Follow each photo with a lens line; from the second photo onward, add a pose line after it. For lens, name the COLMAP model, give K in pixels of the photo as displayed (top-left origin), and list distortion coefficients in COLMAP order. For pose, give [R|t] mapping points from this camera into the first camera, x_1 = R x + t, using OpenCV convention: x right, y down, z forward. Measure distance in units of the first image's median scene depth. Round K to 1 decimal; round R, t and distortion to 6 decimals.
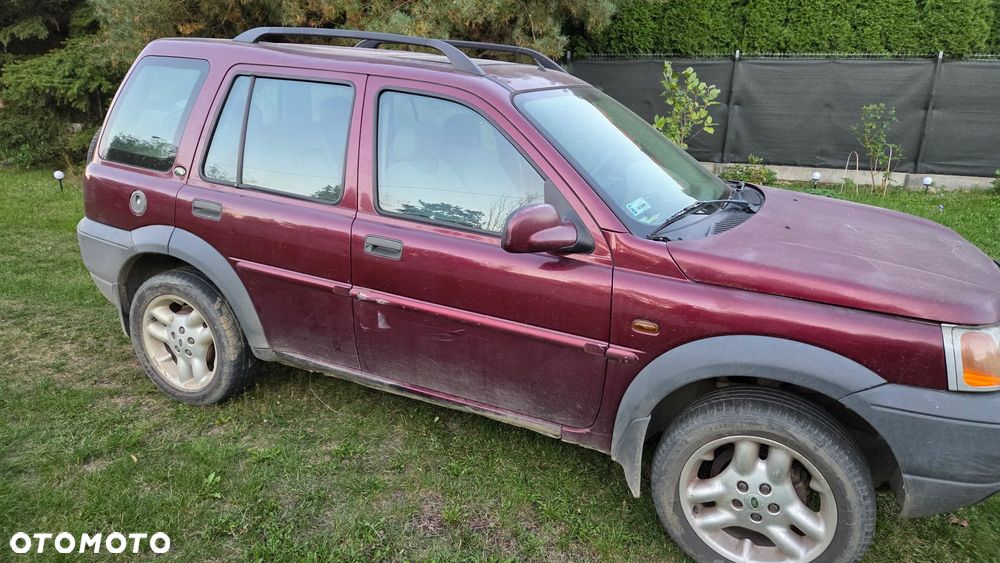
lens RADIAL K [[659.7, 0, 495.8], [0, 659.7, 283.8], [0, 0, 1]] dist [0.078530, -0.069287]
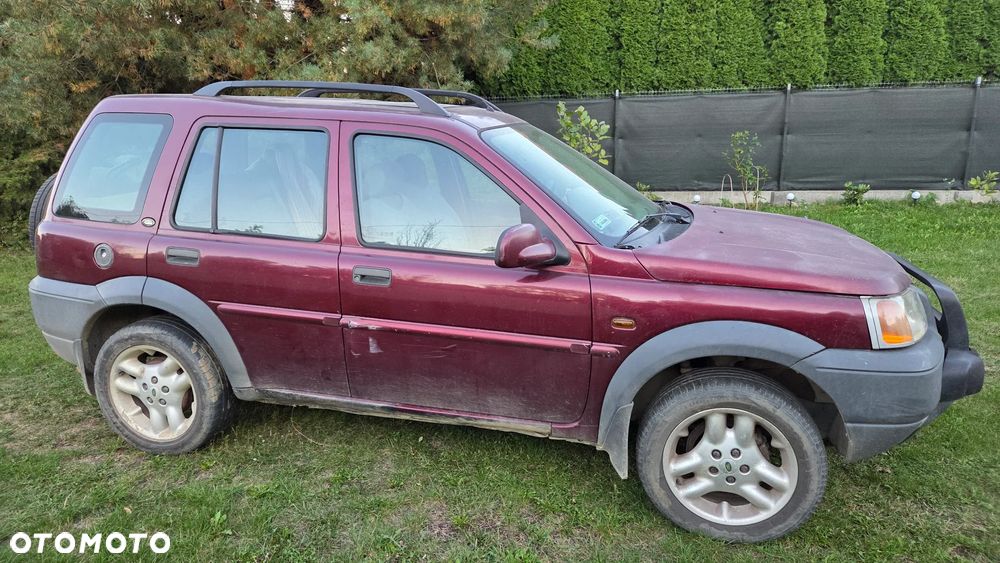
lens RADIAL K [[660.5, 0, 492.5], [0, 660.5, 277.2], [0, 0, 1]] dist [0.077279, -0.062182]
pose [[0.984696, -0.079736, 0.154970, -0.133871], [0.090496, 0.993861, -0.063650, 0.029900], [-0.148943, 0.076700, 0.985867, -0.082896]]
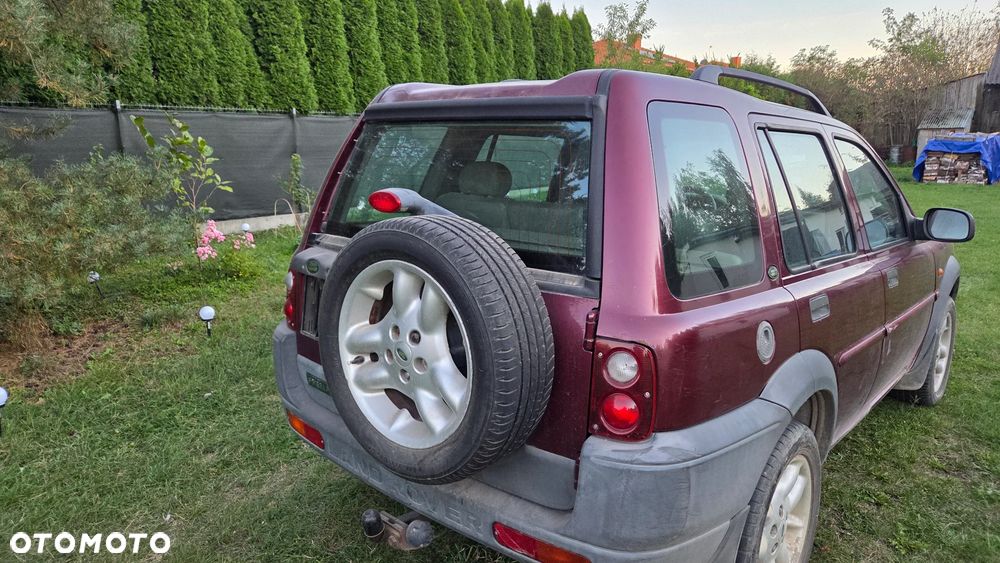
lens RADIAL K [[657.4, 0, 504.5], [0, 657.4, 283.4], [0, 0, 1]] dist [0.073845, -0.068364]
pose [[0.298093, -0.228783, 0.926714, -1.291727], [0.297563, 0.944746, 0.137519, -0.372714], [-0.906971, 0.234763, 0.349699, 1.167781]]
